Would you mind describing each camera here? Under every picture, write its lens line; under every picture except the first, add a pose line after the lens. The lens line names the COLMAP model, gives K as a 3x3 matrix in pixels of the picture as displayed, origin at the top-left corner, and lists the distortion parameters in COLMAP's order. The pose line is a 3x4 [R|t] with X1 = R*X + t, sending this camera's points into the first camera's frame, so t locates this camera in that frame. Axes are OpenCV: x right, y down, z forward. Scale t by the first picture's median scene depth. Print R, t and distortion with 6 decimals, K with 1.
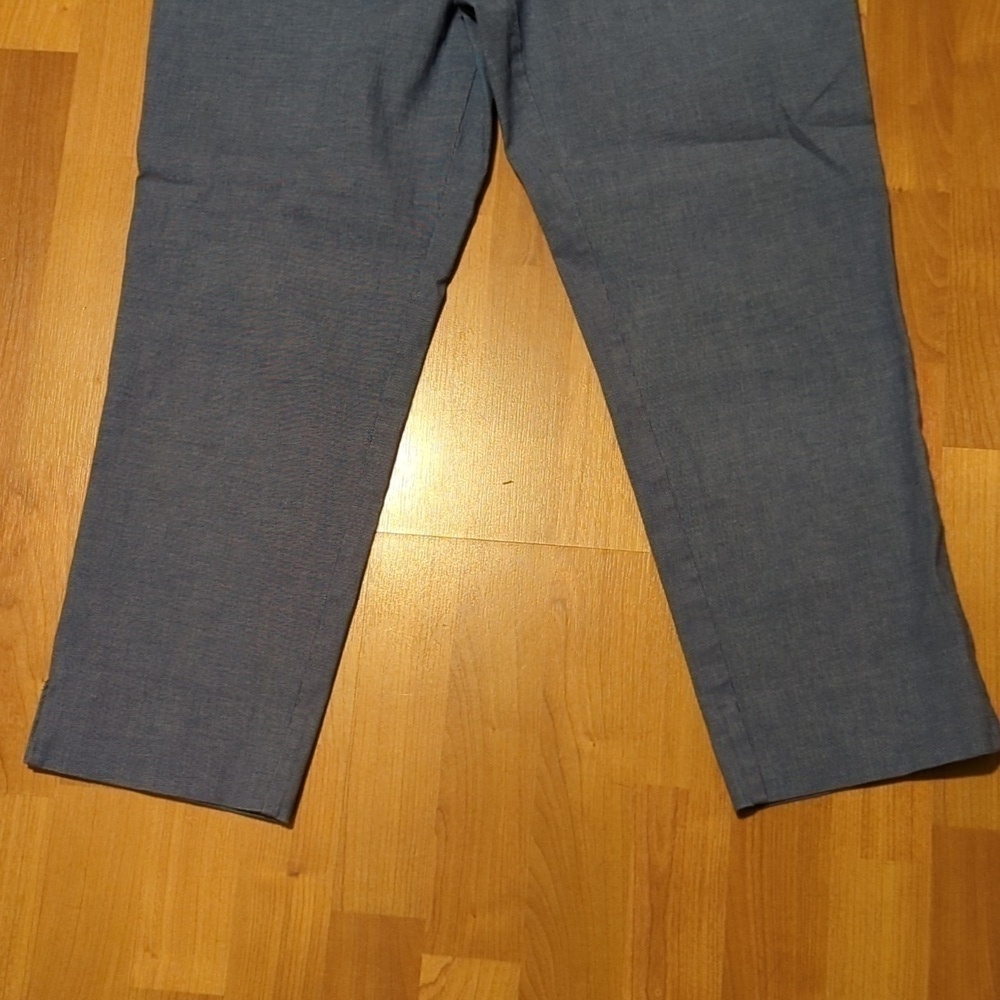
lens RADIAL K [[1613.6, 0, 500.0], [0, 1613.6, 508.4], [0, 0, 1]] dist [0.064708, 0.000000]
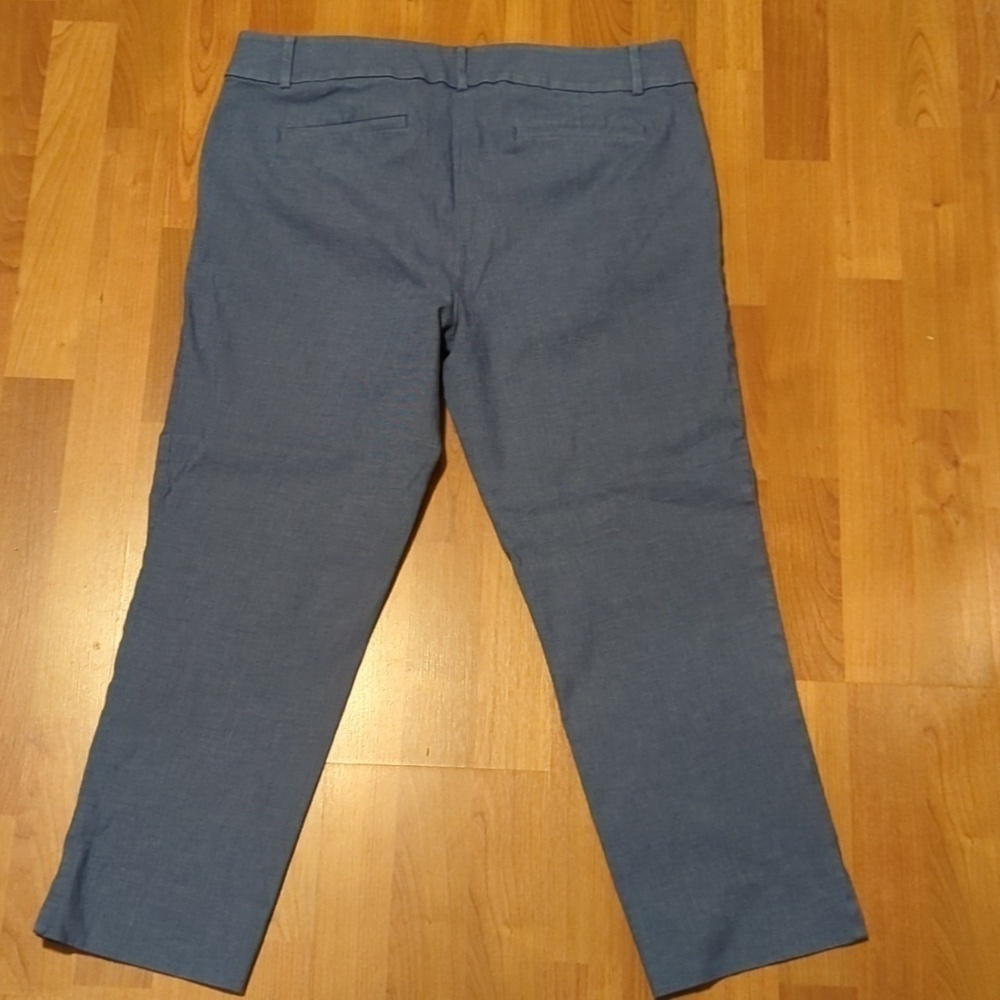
lens RADIAL K [[1613.6, 0, 492.5], [0, 1613.6, 500.2], [0, 0, 1]] dist [0.064708, 0.000000]
pose [[0.996355, -0.025050, 0.081540, -0.048102], [0.033491, 0.994028, -0.103858, -0.052857], [-0.078451, 0.106210, 0.991244, -0.263590]]
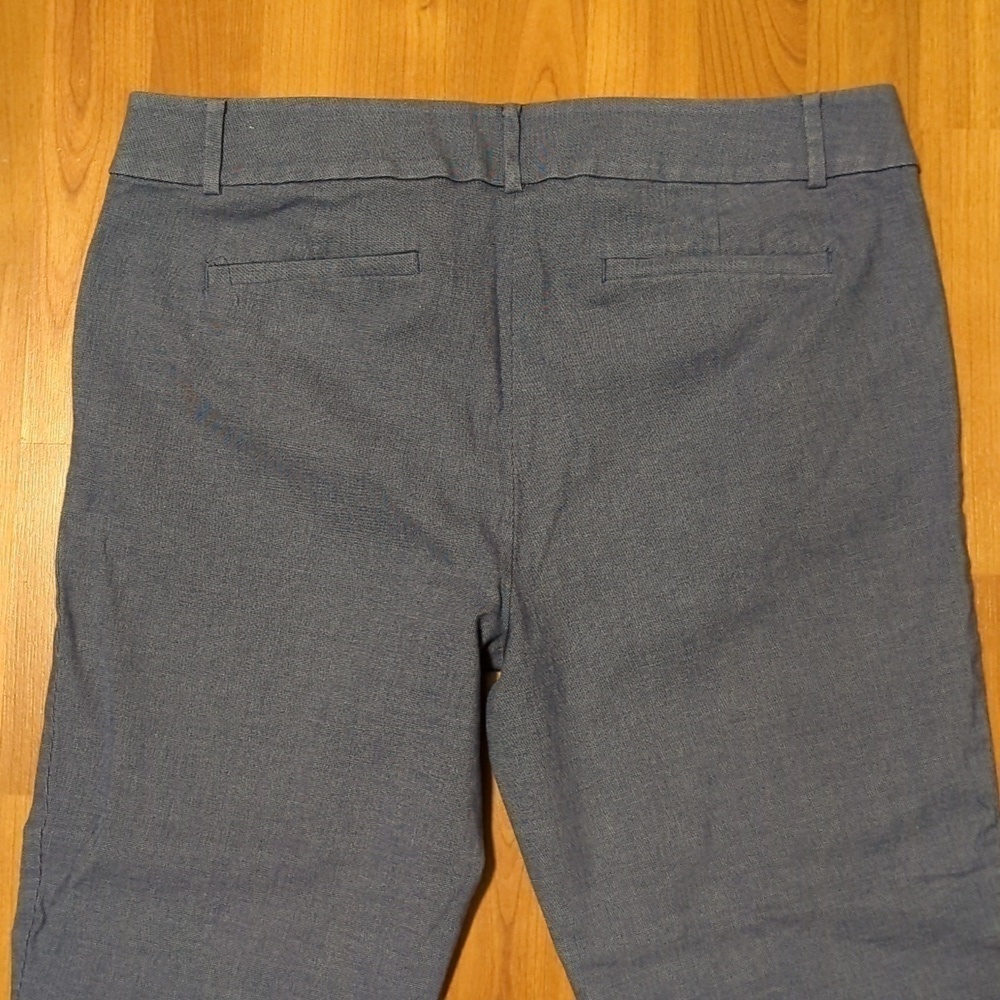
lens RADIAL K [[1613.6, 0, 494.9], [0, 1613.6, 510.2], [0, 0, 1]] dist [0.064708, 0.000000]
pose [[0.998463, -0.050635, 0.022516, 0.013282], [0.048042, 0.993449, 0.103684, -0.476742], [-0.027619, -0.102443, 0.994355, 0.263142]]
